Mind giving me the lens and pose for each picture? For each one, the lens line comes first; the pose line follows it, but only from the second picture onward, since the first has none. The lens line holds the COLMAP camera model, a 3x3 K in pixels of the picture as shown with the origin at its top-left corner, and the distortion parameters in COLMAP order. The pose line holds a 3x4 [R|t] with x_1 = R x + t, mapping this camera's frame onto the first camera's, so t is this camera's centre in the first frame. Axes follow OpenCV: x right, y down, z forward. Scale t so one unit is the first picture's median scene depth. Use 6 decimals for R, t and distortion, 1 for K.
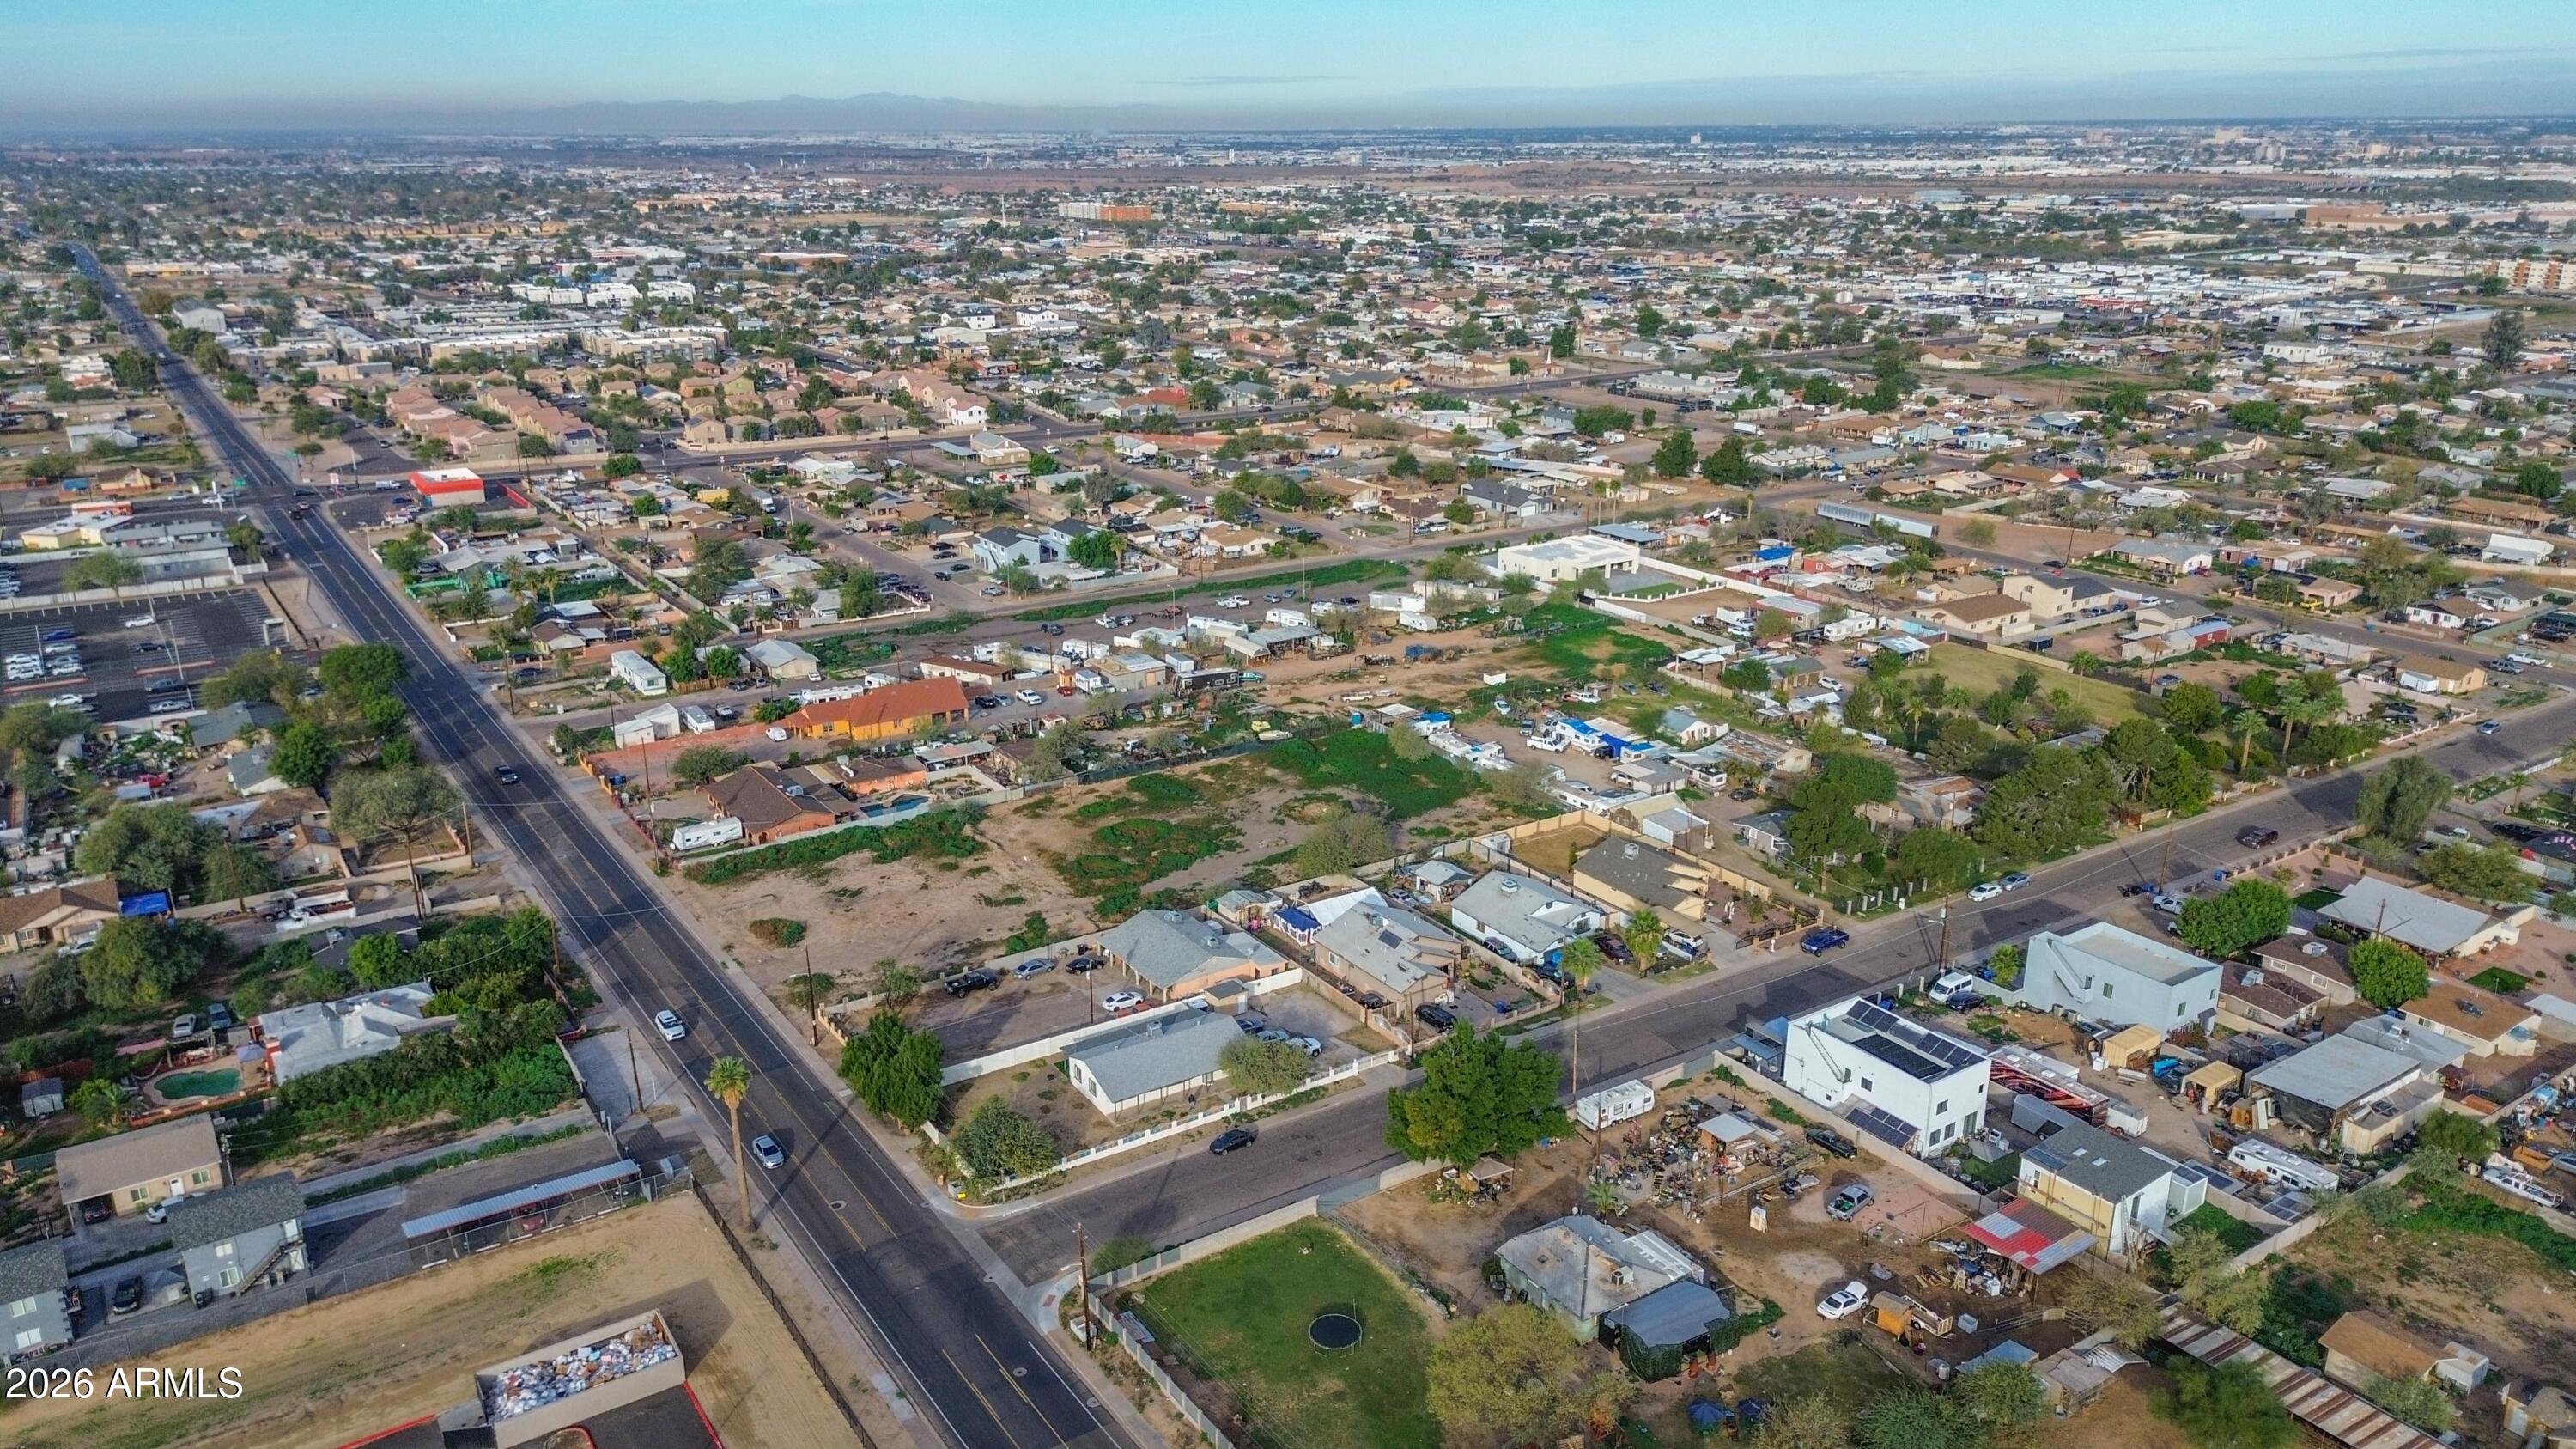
lens RADIAL K [[1814.0, 0, 1290.5], [0, 1814.0, 739.7], [0, 0, 1]] dist [0.079186, -0.081189]
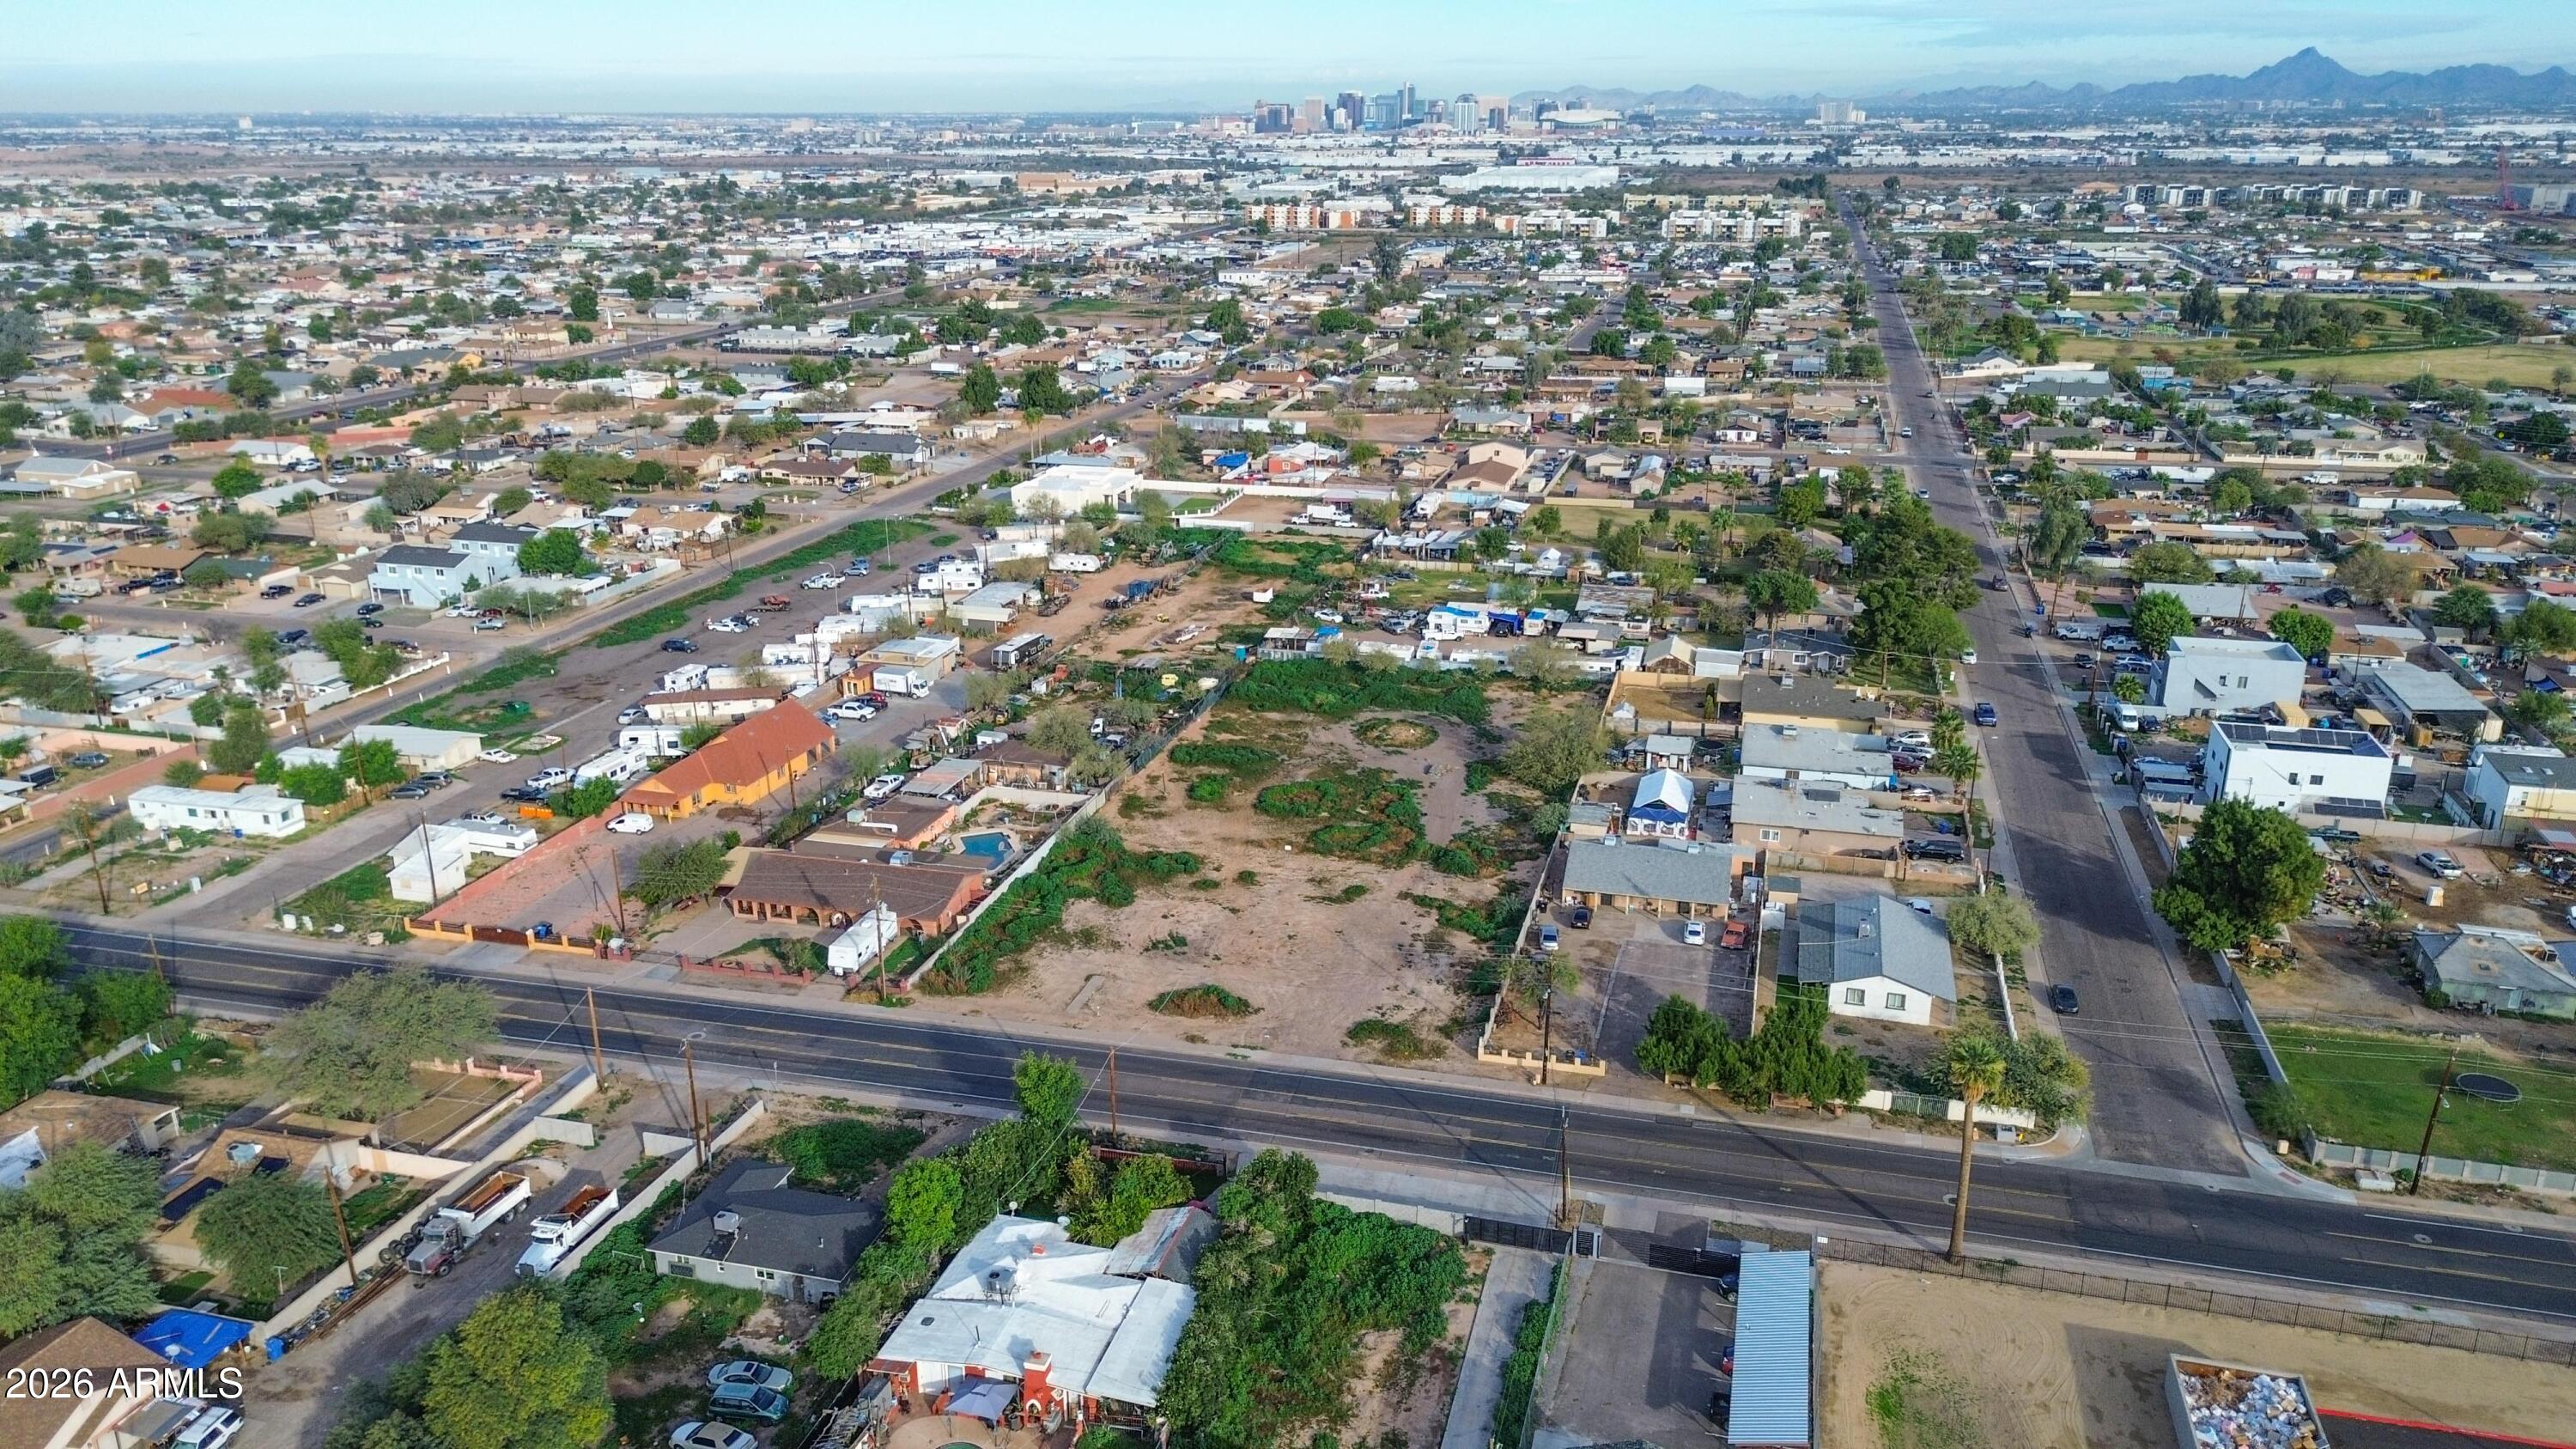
lens RADIAL K [[1814.0, 0, 1290.5], [0, 1814.0, 739.7], [0, 0, 1]] dist [0.079186, -0.081189]
pose [[0.750558, -0.215171, 0.624792, -0.516012], [0.212836, 0.973832, 0.079699, -0.035884], [-0.625591, 0.073159, 0.776713, 0.309777]]
